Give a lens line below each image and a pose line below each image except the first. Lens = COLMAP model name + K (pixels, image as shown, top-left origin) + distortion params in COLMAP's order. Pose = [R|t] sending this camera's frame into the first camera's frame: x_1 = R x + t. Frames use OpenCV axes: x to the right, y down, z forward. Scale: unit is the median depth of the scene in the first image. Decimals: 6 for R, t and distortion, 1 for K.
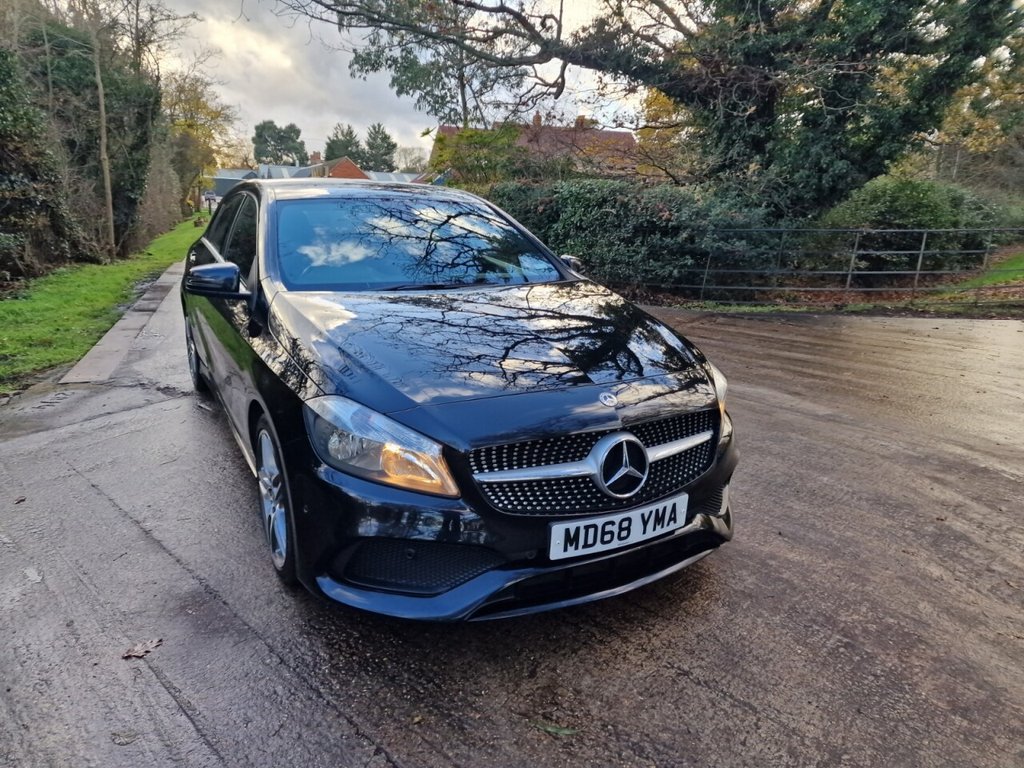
lens RADIAL K [[701.8, 0, 539.1], [0, 701.8, 386.9], [0, 0, 1]] dist [0.068081, -0.045328]
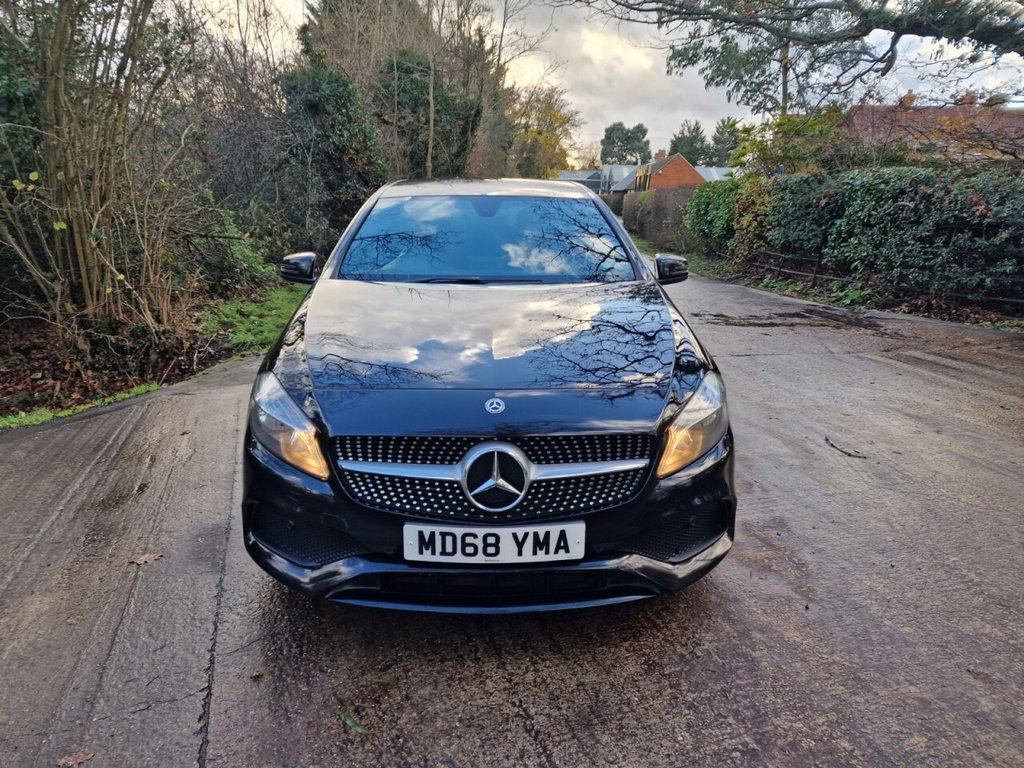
lens RADIAL K [[713.3, 0, 519.8], [0, 713.3, 385.1], [0, 0, 1]] dist [0.091803, -0.091240]
pose [[0.884755, 0.109523, -0.453005, 0.108842], [-0.110652, 0.993567, 0.024103, -0.007248], [0.452731, 0.028800, 0.891182, 0.030826]]
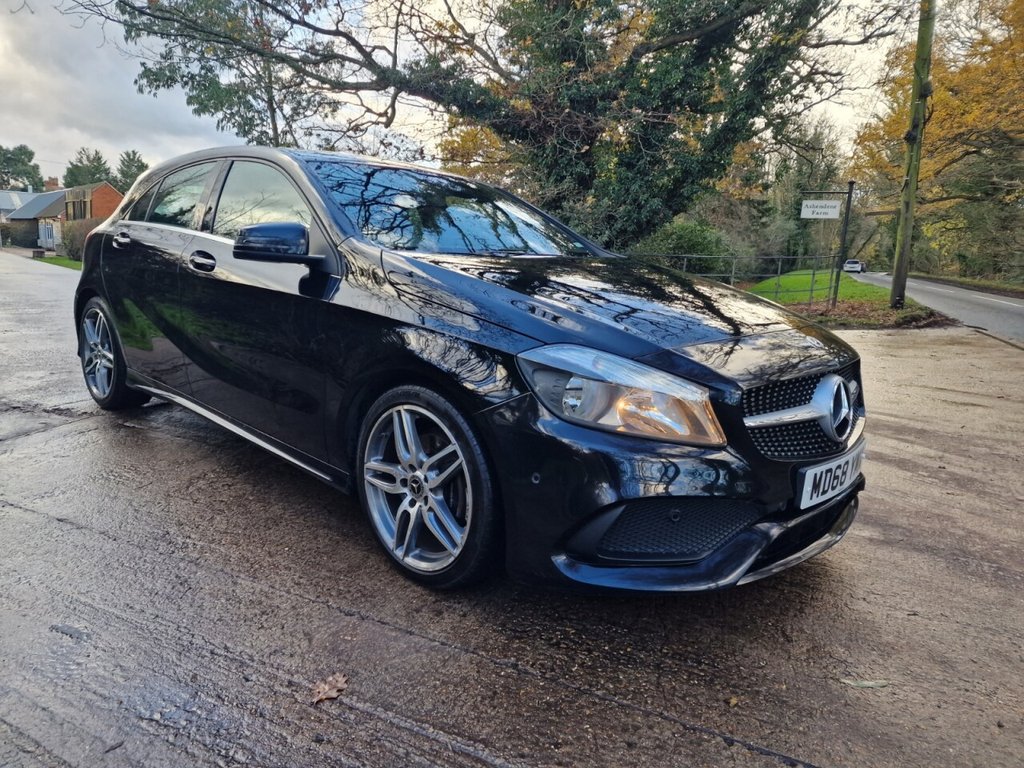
lens RADIAL K [[692.0, 0, 551.0], [0, 692.0, 357.9], [0, 0, 1]] dist [0.085004, -0.059386]
pose [[0.950266, -0.035597, 0.309399, -0.103439], [0.064024, 0.994556, -0.082212, 0.018717], [-0.304788, 0.097933, 0.947372, 0.031786]]
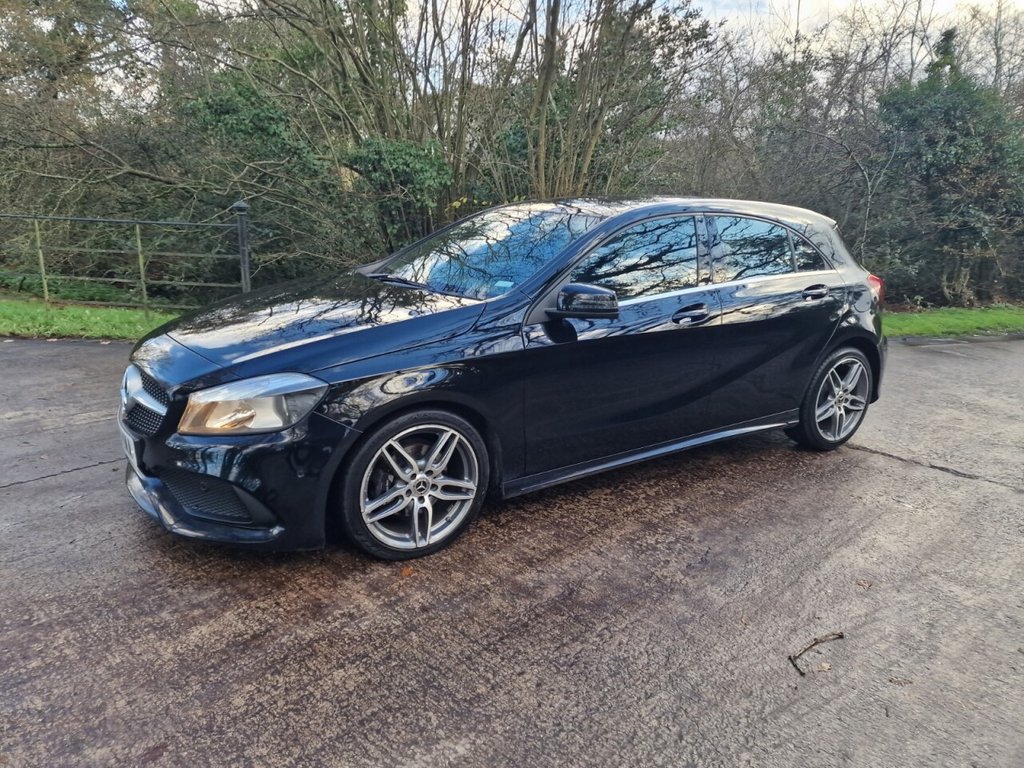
lens RADIAL K [[716.3, 0, 500.6], [0, 716.3, 368.9], [0, 0, 1]] dist [0.087686, -0.079366]
pose [[0.004494, 0.213802, -0.976867, 0.285936], [-0.292202, 0.934522, 0.203190, -0.080645], [0.956346, 0.284529, 0.066673, 0.303979]]
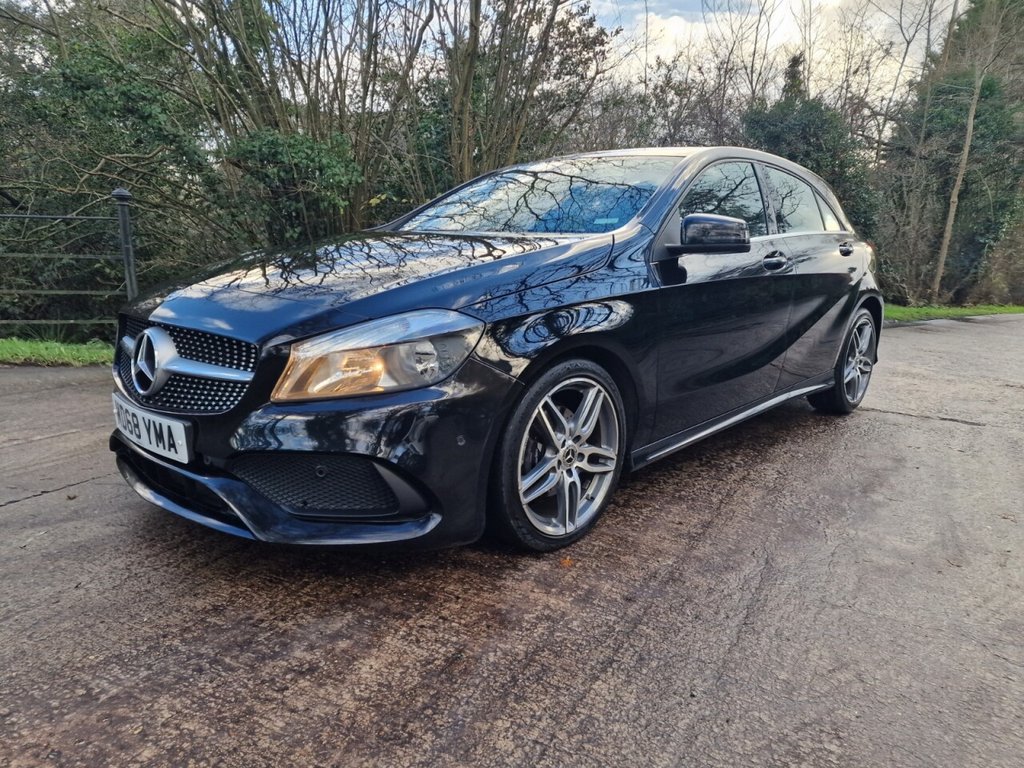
lens RADIAL K [[713.3, 0, 519.8], [0, 713.3, 385.1], [0, 0, 1]] dist [0.091803, -0.091240]
pose [[0.276683, 0.169725, -0.945854, 0.231664], [-0.267159, 0.959062, 0.093945, -0.016618], [0.923078, 0.226700, 0.310700, 0.224688]]
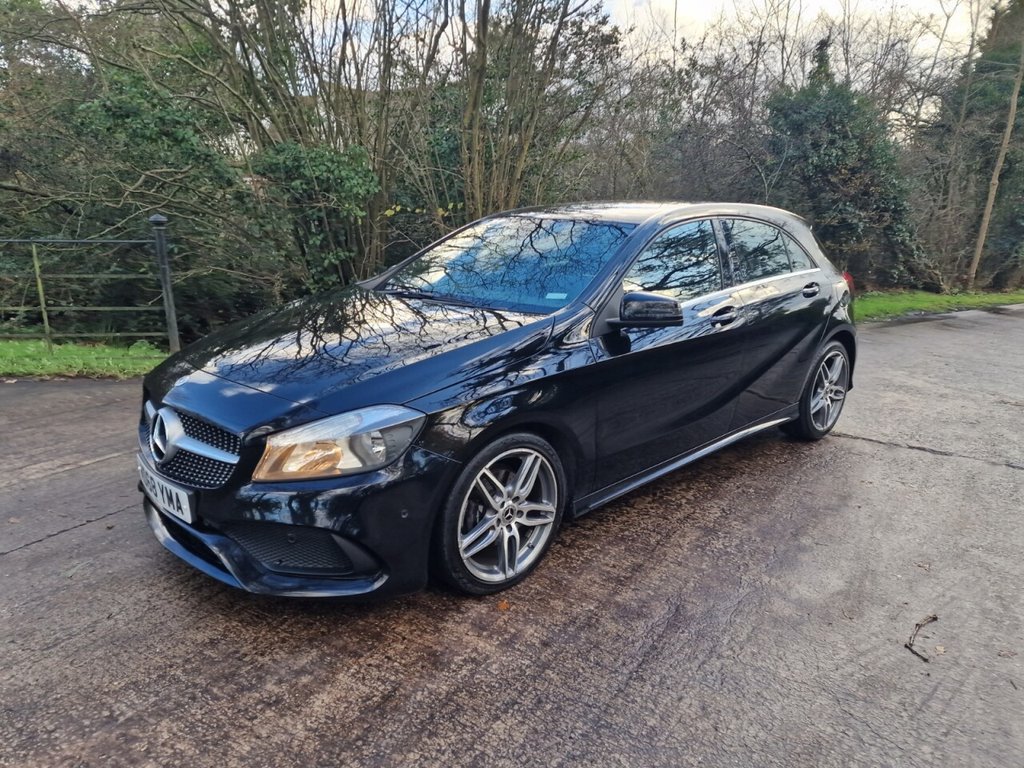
lens RADIAL K [[718.8, 0, 497.5], [0, 718.8, 384.8], [0, 0, 1]] dist [0.083062, -0.078409]
pose [[0.193294, 0.220259, -0.956098, 0.266502], [-0.263980, 0.950217, 0.165536, -0.061926], [0.944961, 0.220394, 0.241815, 0.234459]]
